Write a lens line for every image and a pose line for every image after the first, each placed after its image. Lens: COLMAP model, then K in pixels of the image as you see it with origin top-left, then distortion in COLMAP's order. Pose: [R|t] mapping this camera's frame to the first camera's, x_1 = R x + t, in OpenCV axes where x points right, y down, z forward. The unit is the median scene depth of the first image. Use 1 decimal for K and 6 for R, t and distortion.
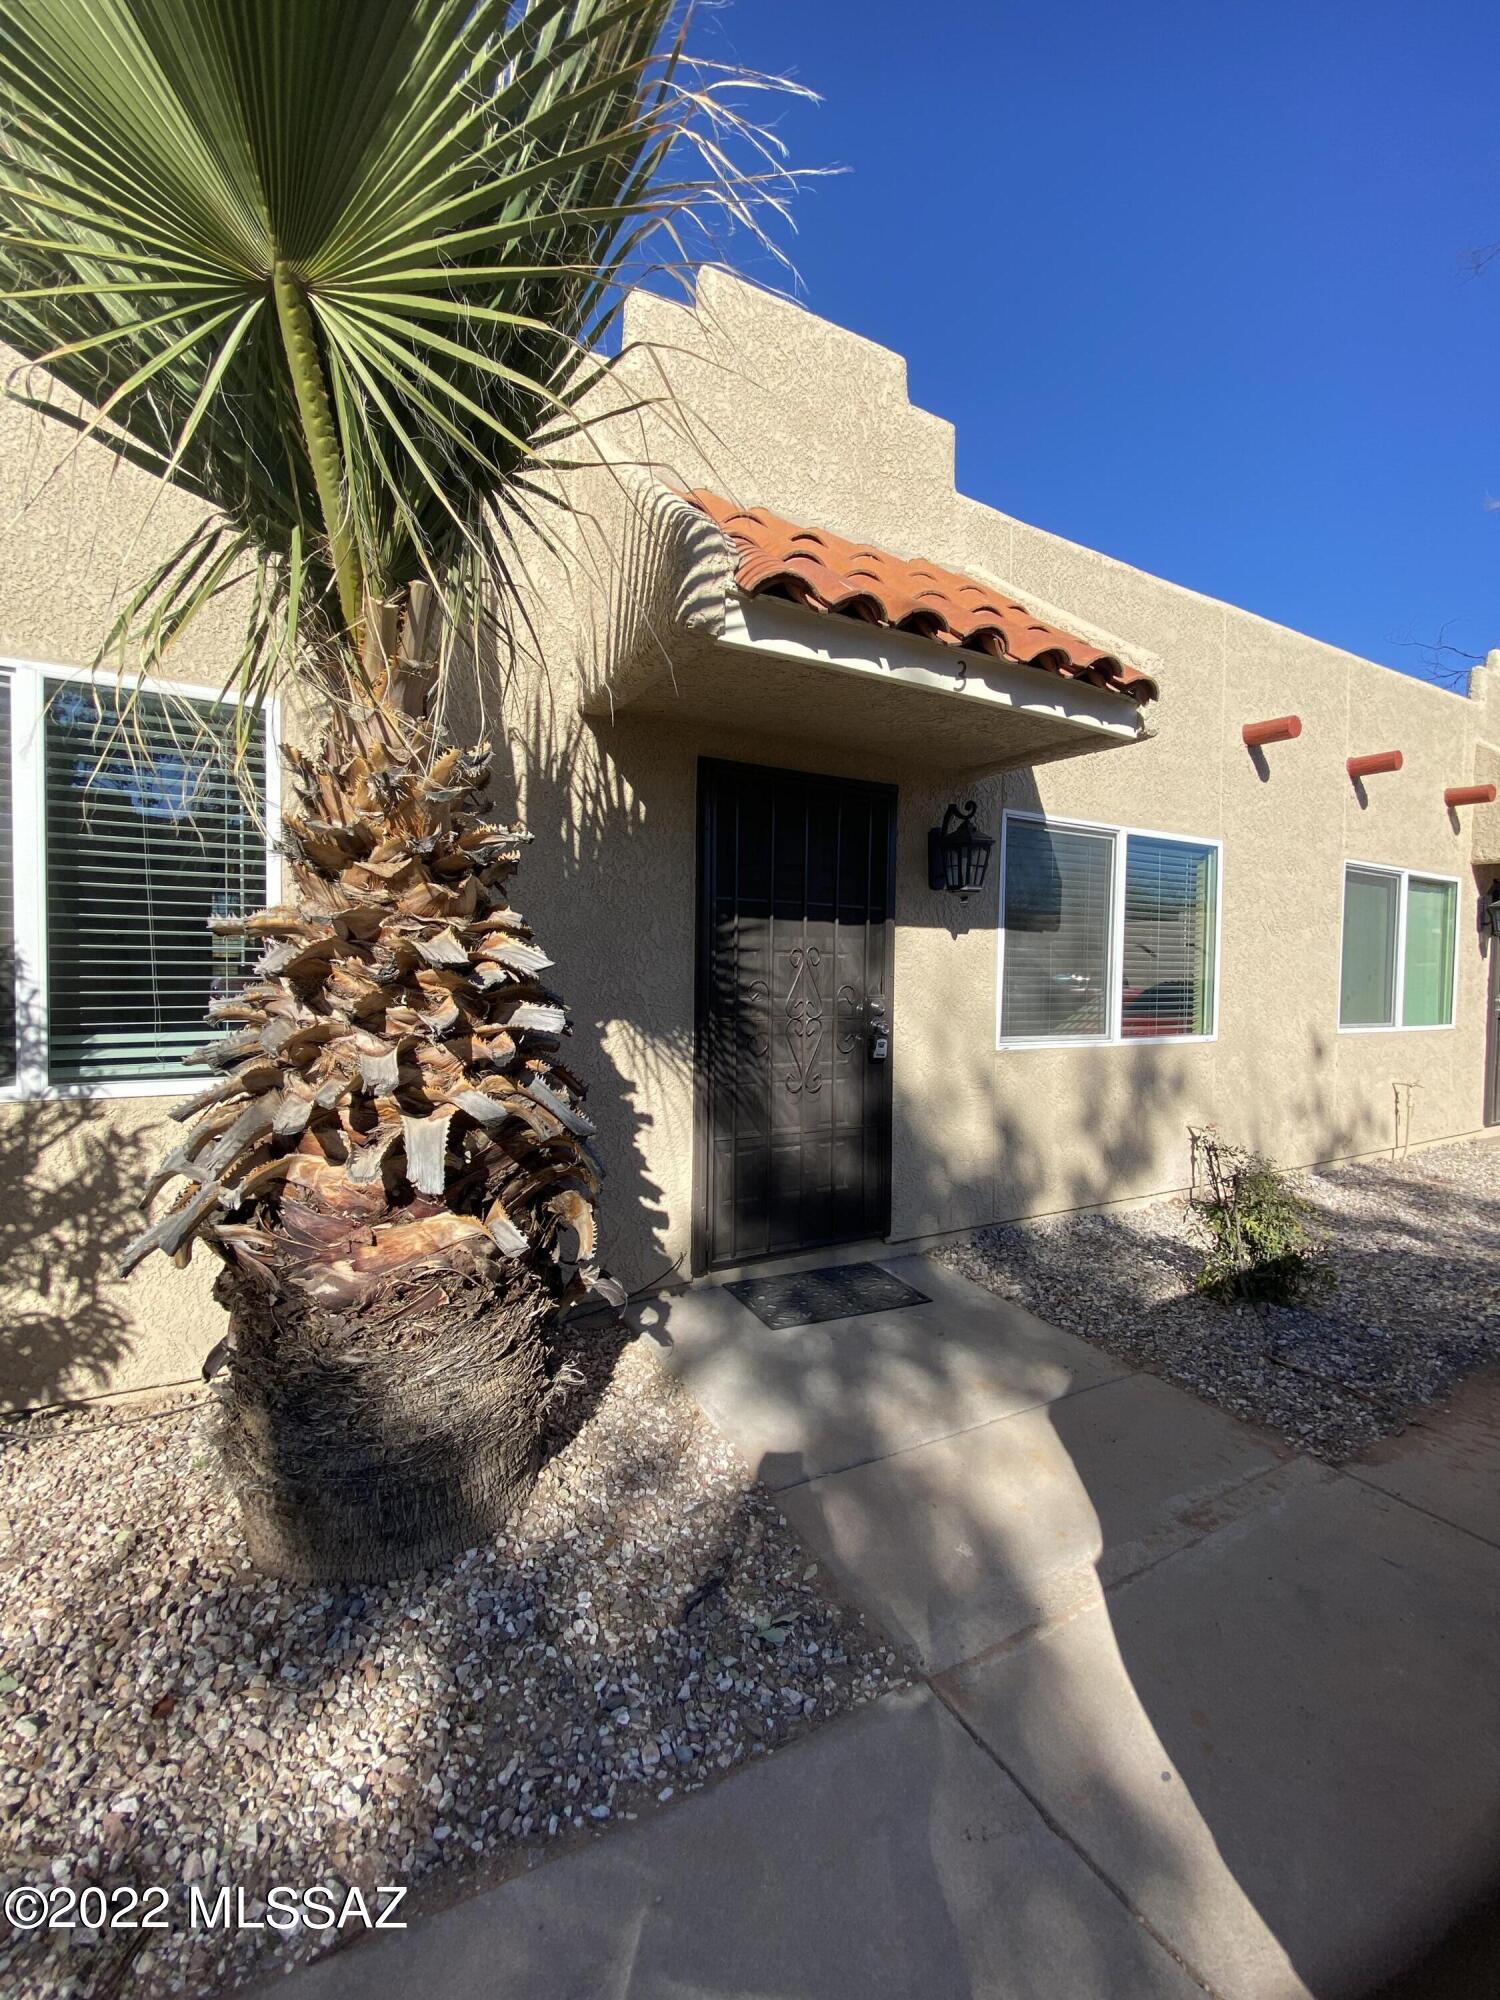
lens RADIAL K [[810.7, 0, 736.7], [0, 810.7, 1000.5], [0, 0, 1]] dist [0.014969, -0.000367]
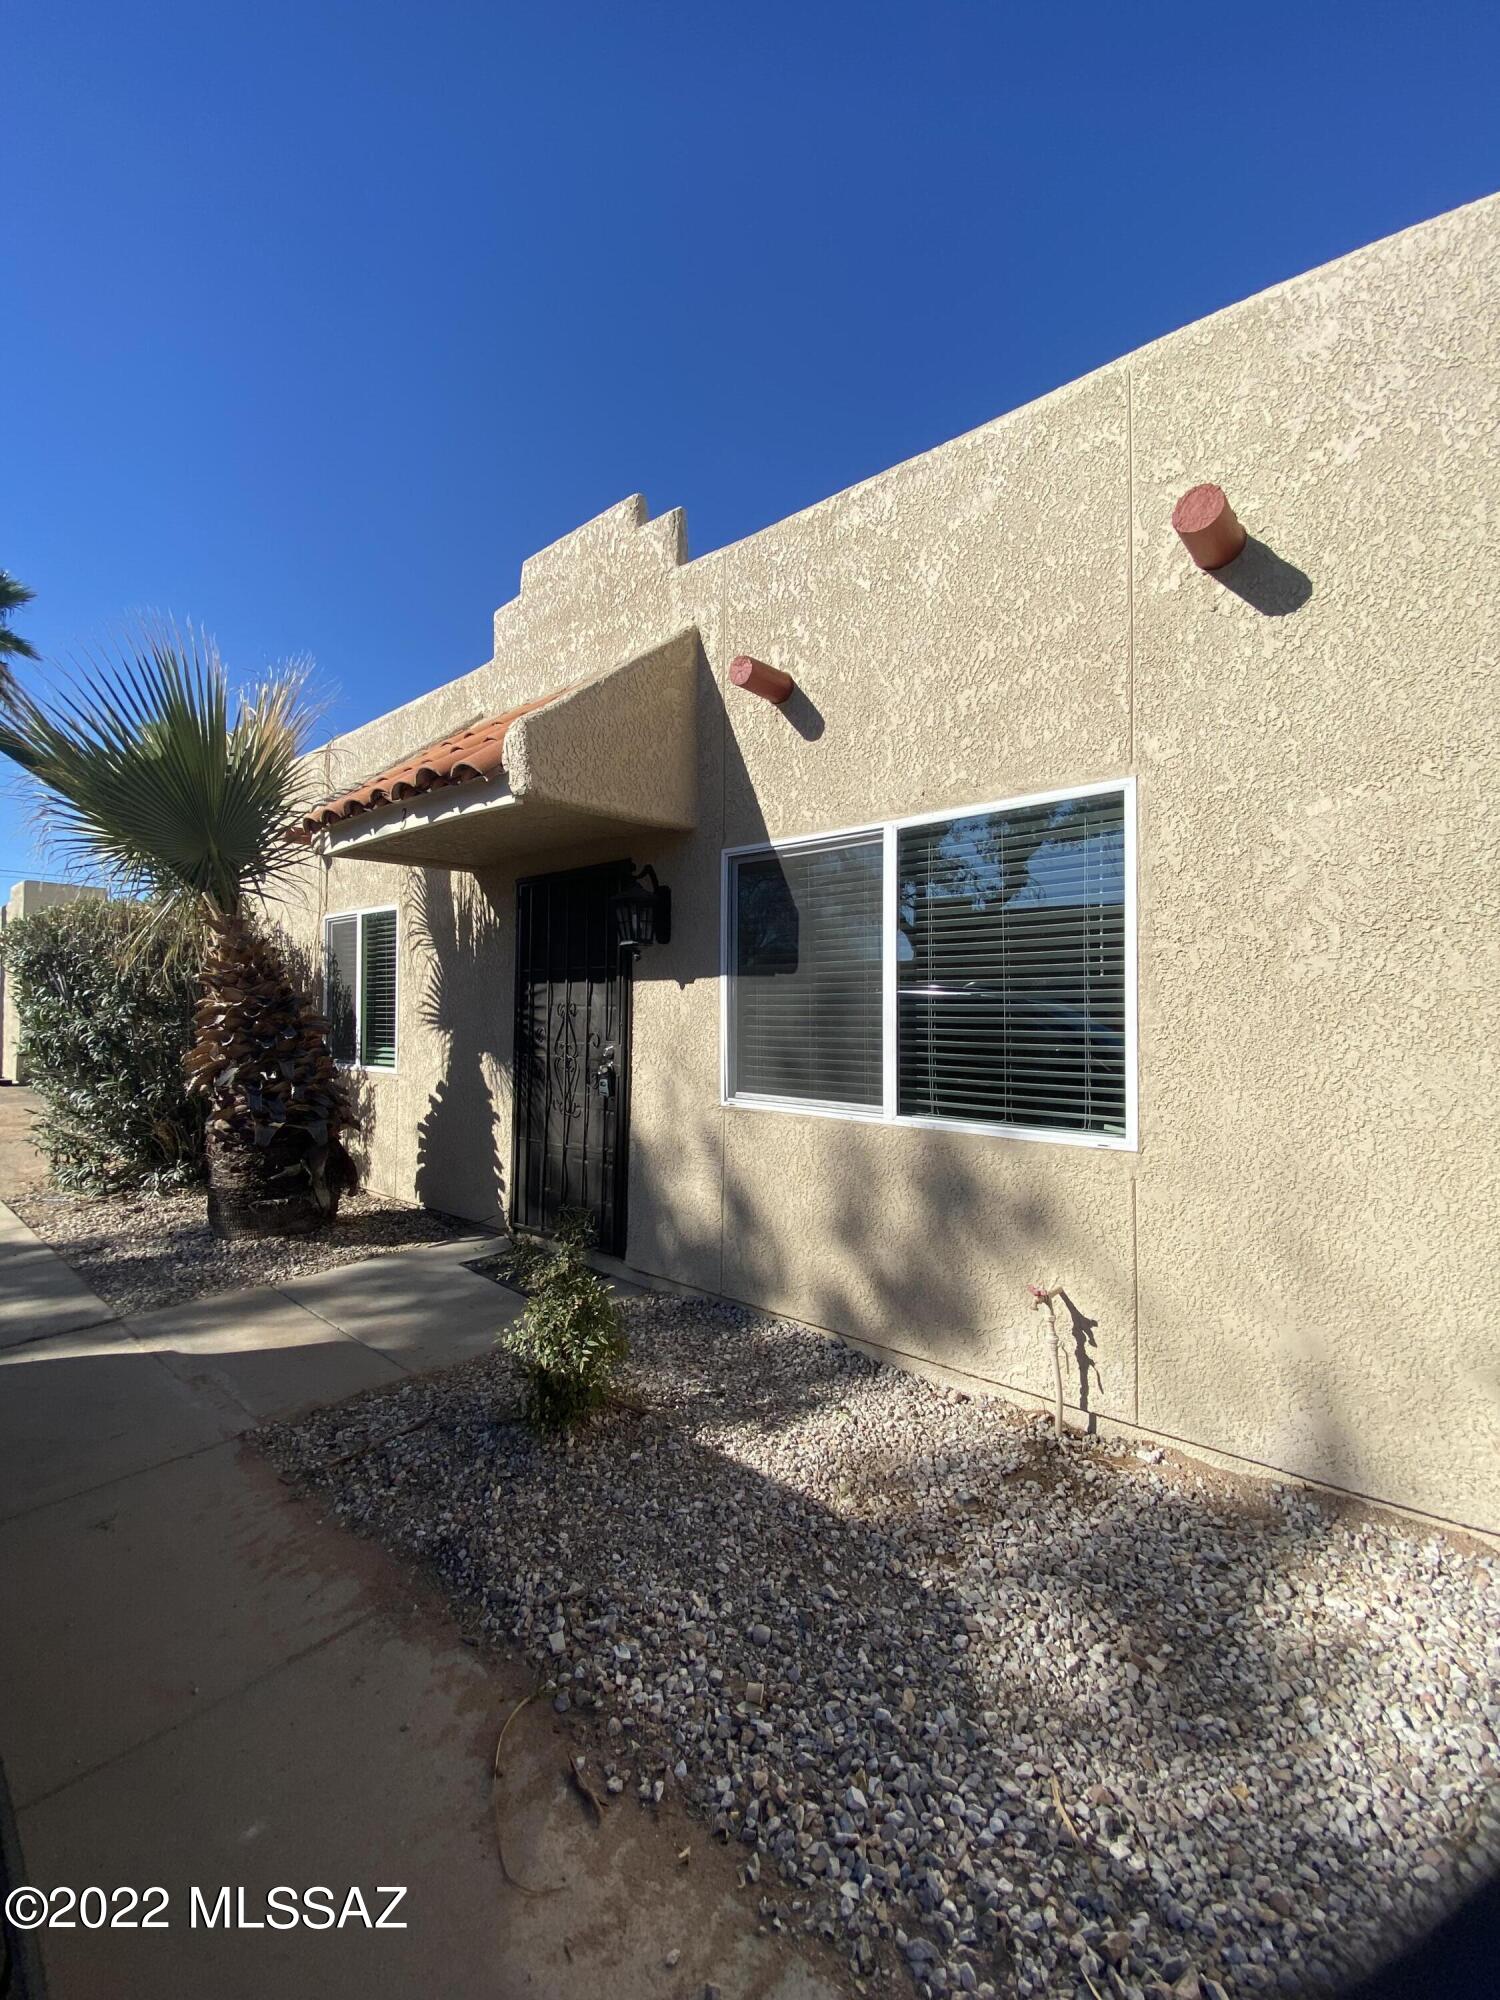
lens RADIAL K [[810.7, 0, 735.5], [0, 810.7, 995.2], [0, 0, 1]] dist [0.014969, -0.000367]
pose [[0.335213, -0.032003, -0.941599, 1.476148], [-0.038055, 0.998147, -0.047473, -0.029739], [0.941374, 0.051746, 0.333374, 0.873915]]
